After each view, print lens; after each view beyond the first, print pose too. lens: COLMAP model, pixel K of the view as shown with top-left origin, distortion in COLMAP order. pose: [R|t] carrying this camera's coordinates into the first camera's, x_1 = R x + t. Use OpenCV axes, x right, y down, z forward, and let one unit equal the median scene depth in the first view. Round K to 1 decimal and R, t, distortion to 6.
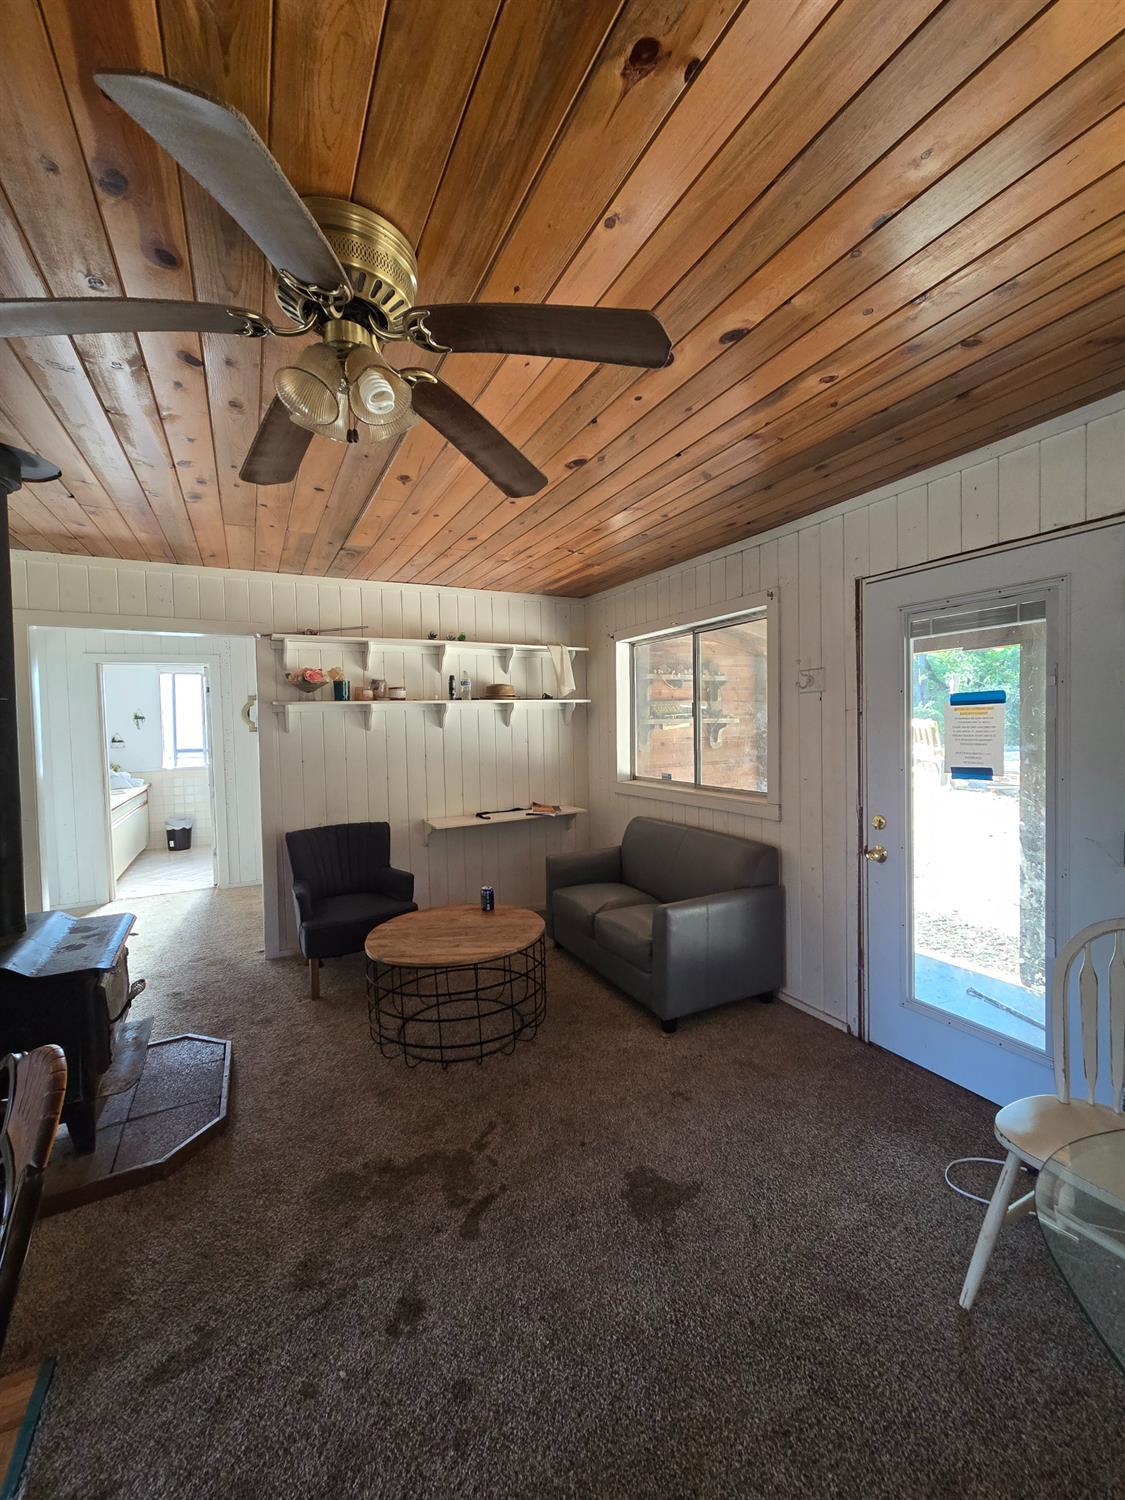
lens RADIAL K [[613.2, 0, 578.5], [0, 613.2, 745.5], [0, 0, 1]] dist [-0.000674, 0.000731]
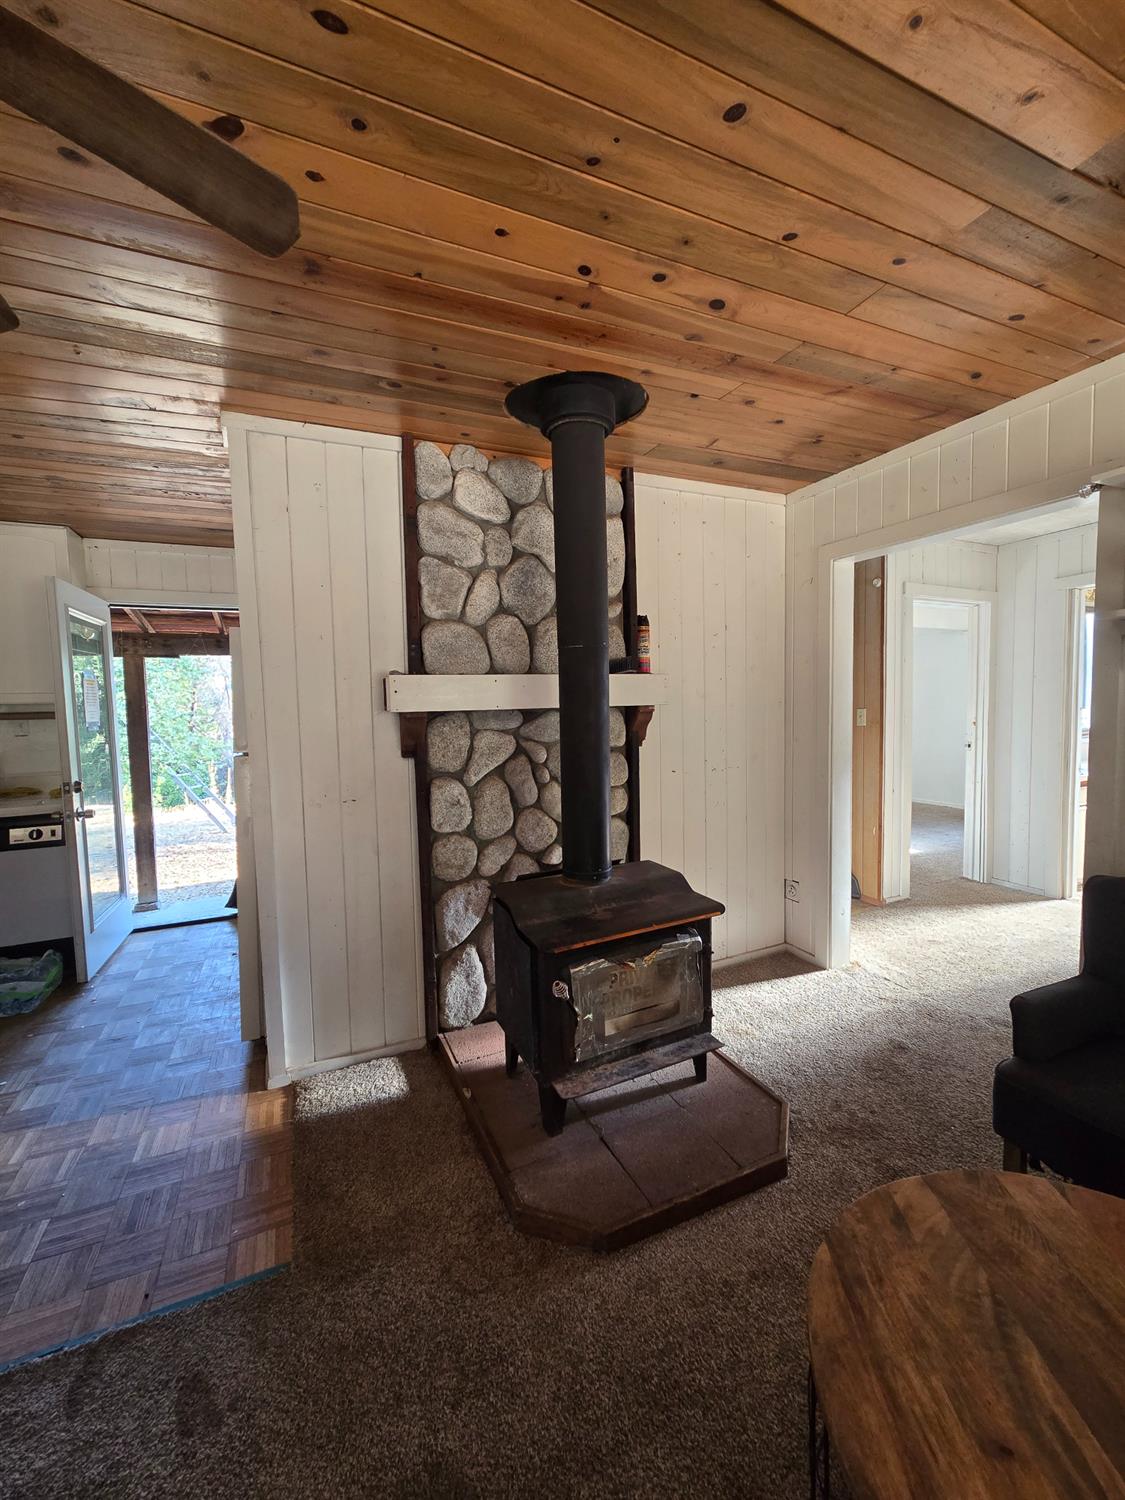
lens RADIAL K [[613.2, 0, 561.3], [0, 613.2, 749.5], [0, 0, 1]] dist [-0.000674, 0.000731]
pose [[-0.057368, 0.098181, -0.993514, 0.054508], [-0.005759, 0.995104, 0.098670, -0.010357], [0.998337, 0.011382, -0.056522, 0.819151]]
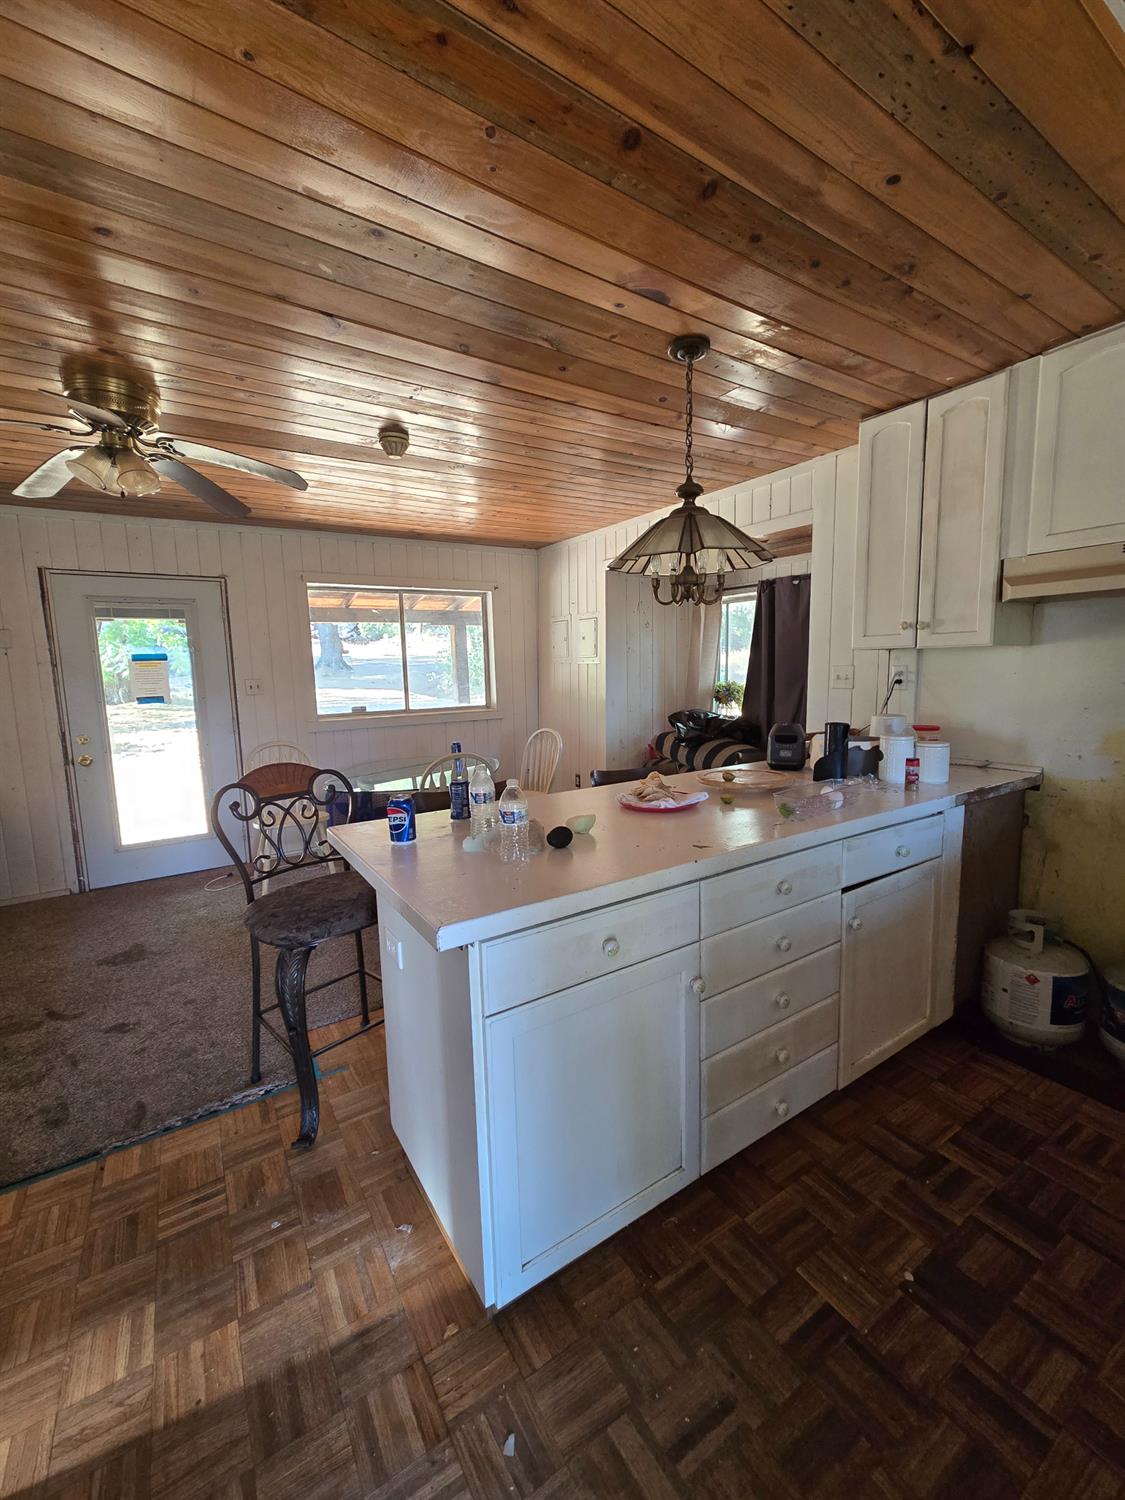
lens RADIAL K [[613.2, 0, 566.0], [0, 613.2, 748.5], [0, 0, 1]] dist [-0.000674, 0.000731]
pose [[-0.081215, -0.101101, 0.991556, -1.058787], [0.060064, 0.992537, 0.106121, 0.058338], [-0.994885, 0.068176, -0.074537, -0.049182]]
